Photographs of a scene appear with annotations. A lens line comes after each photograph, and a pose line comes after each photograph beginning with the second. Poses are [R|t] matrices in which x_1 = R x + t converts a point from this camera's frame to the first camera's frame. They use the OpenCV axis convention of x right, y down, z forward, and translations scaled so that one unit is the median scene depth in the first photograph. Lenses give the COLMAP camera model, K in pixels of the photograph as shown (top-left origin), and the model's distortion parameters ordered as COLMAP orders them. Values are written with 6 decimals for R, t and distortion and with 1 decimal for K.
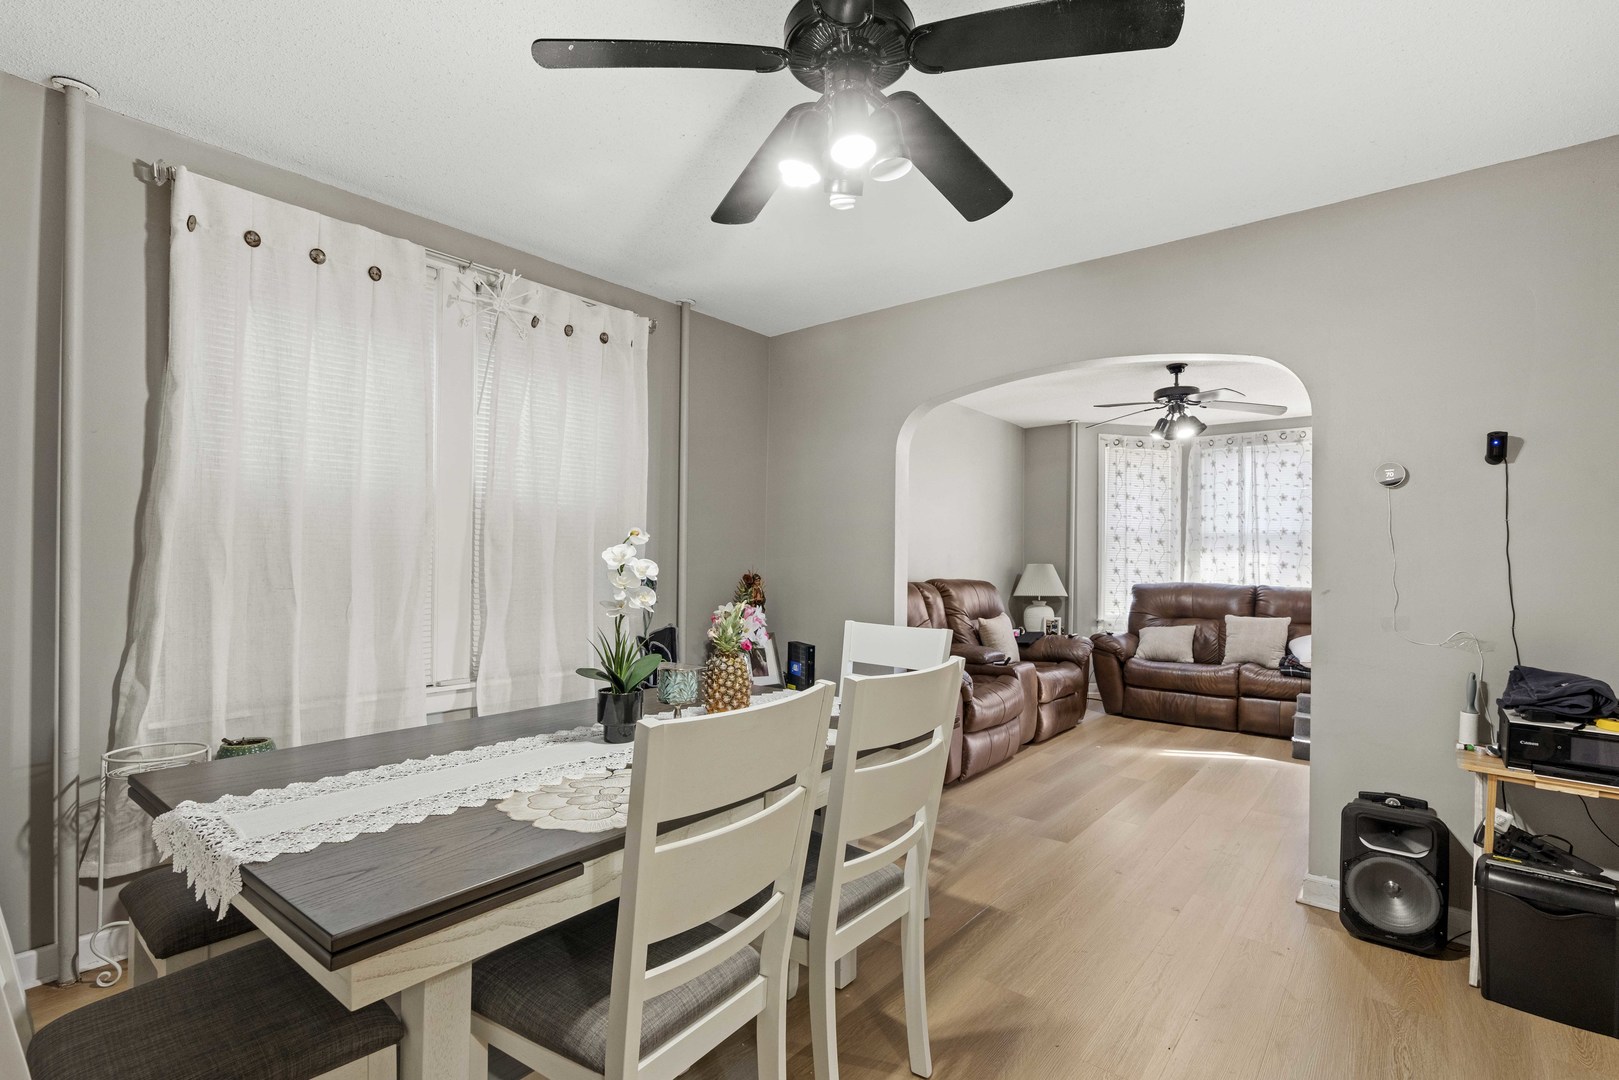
lens RADIAL K [[754.7, 0, 809.2], [0, 754.7, 557.7], [0, 0, 1]] dist [-0.003506, 0.000302]
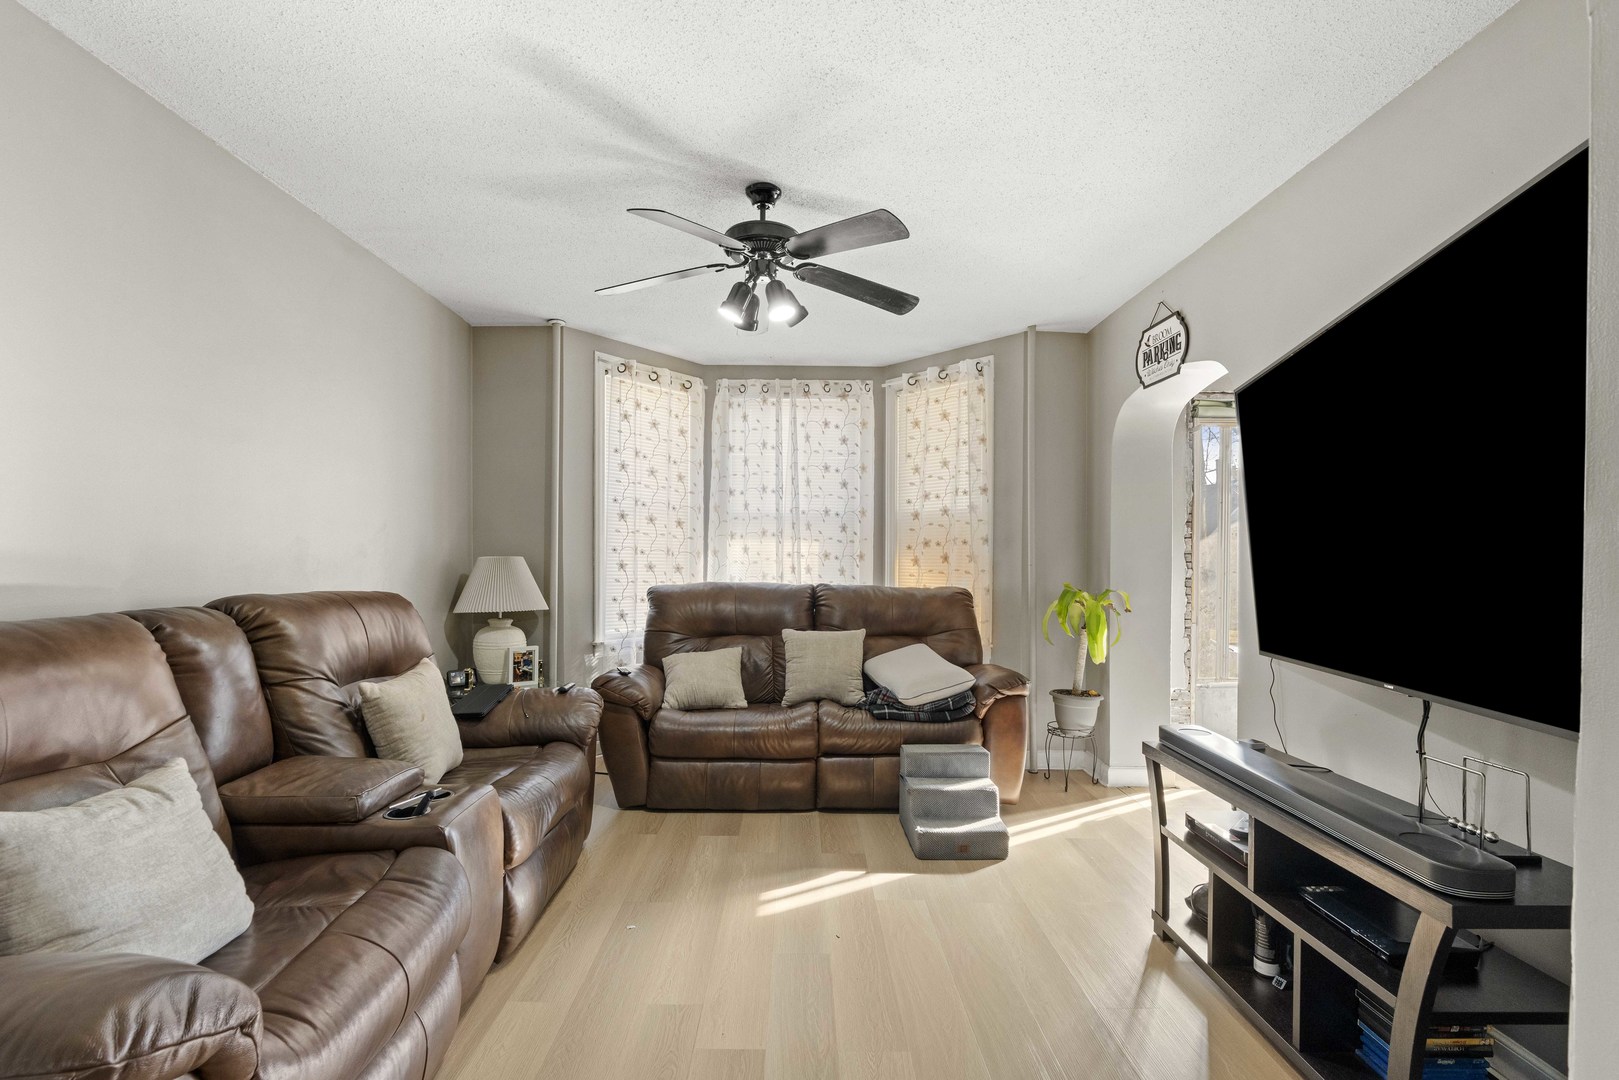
lens RADIAL K [[754.7, 0, 809.2], [0, 754.7, 557.7], [0, 0, 1]] dist [-0.003506, 0.000302]
pose [[0.769962, -0.009244, 0.638022, 0.132219], [0.001782, 0.999922, 0.012336, 0.002695], [-0.638087, -0.008361, 0.769919, 0.450210]]
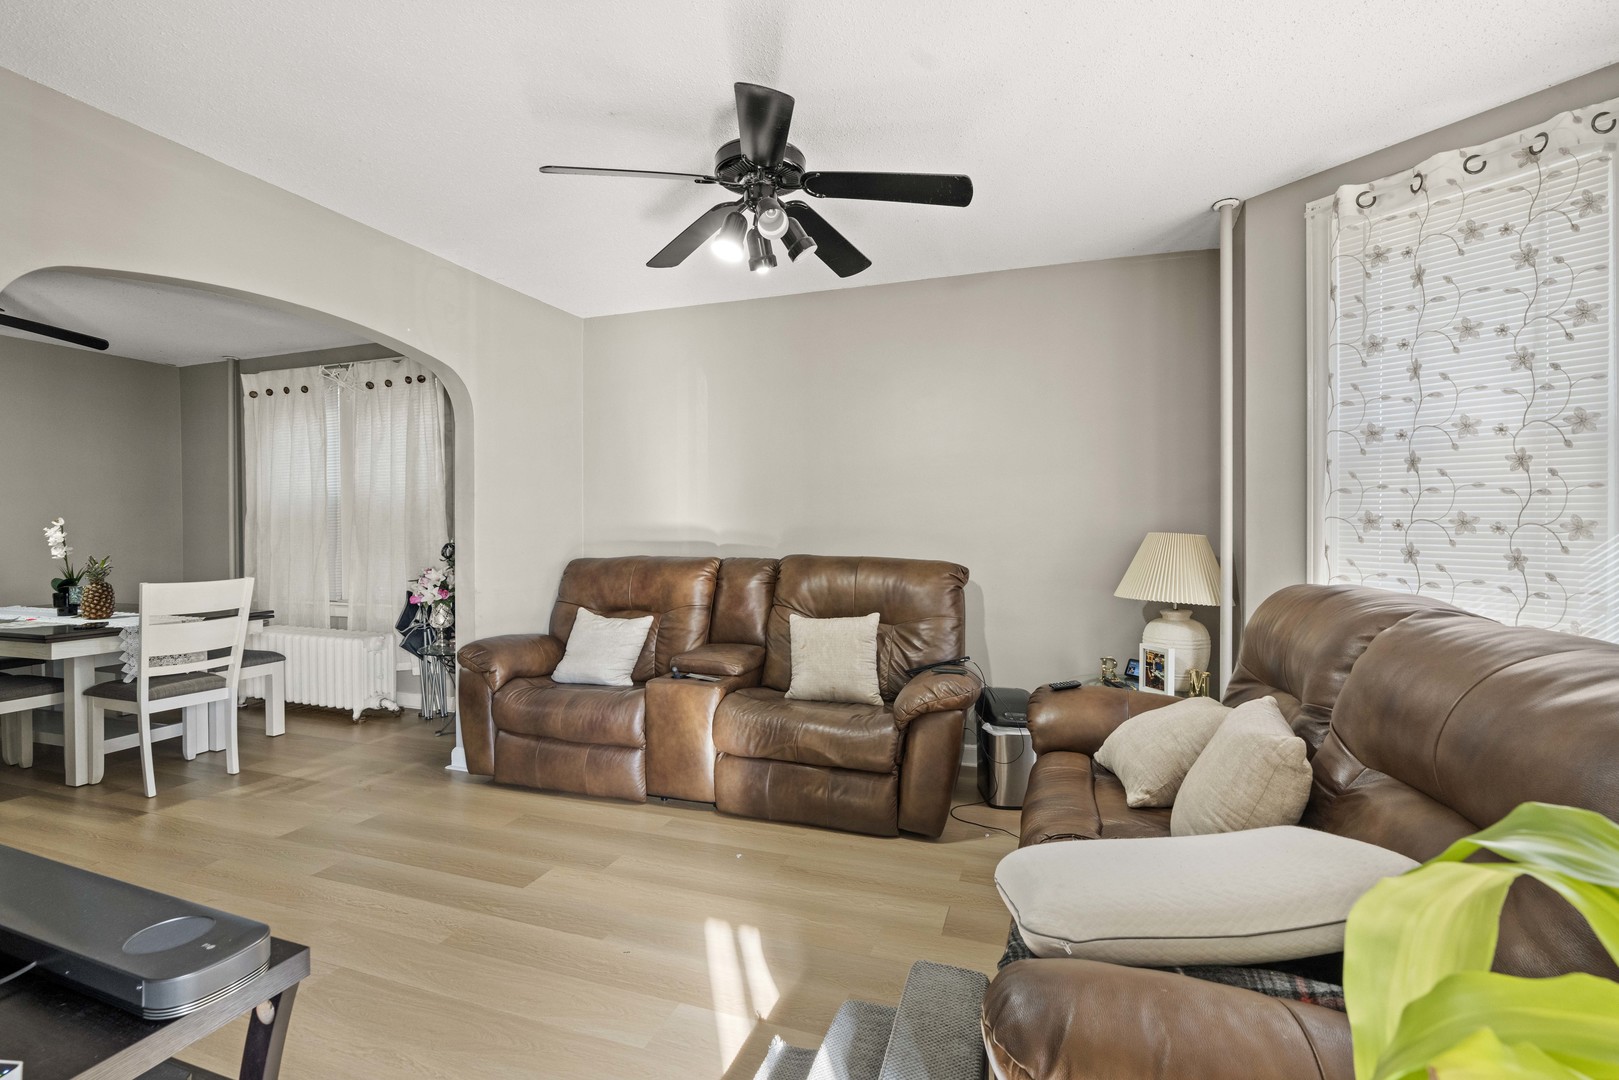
lens RADIAL K [[740.3, 0, 809.5], [0, 740.3, 540.0], [0, 0, 1]] dist [-0.000654, 0.000208]
pose [[0.326783, 0.002231, -0.945097, 0.755463], [0.006947, 0.999965, 0.004763, 0.009805], [0.945074, -0.008122, 0.326755, 0.713003]]
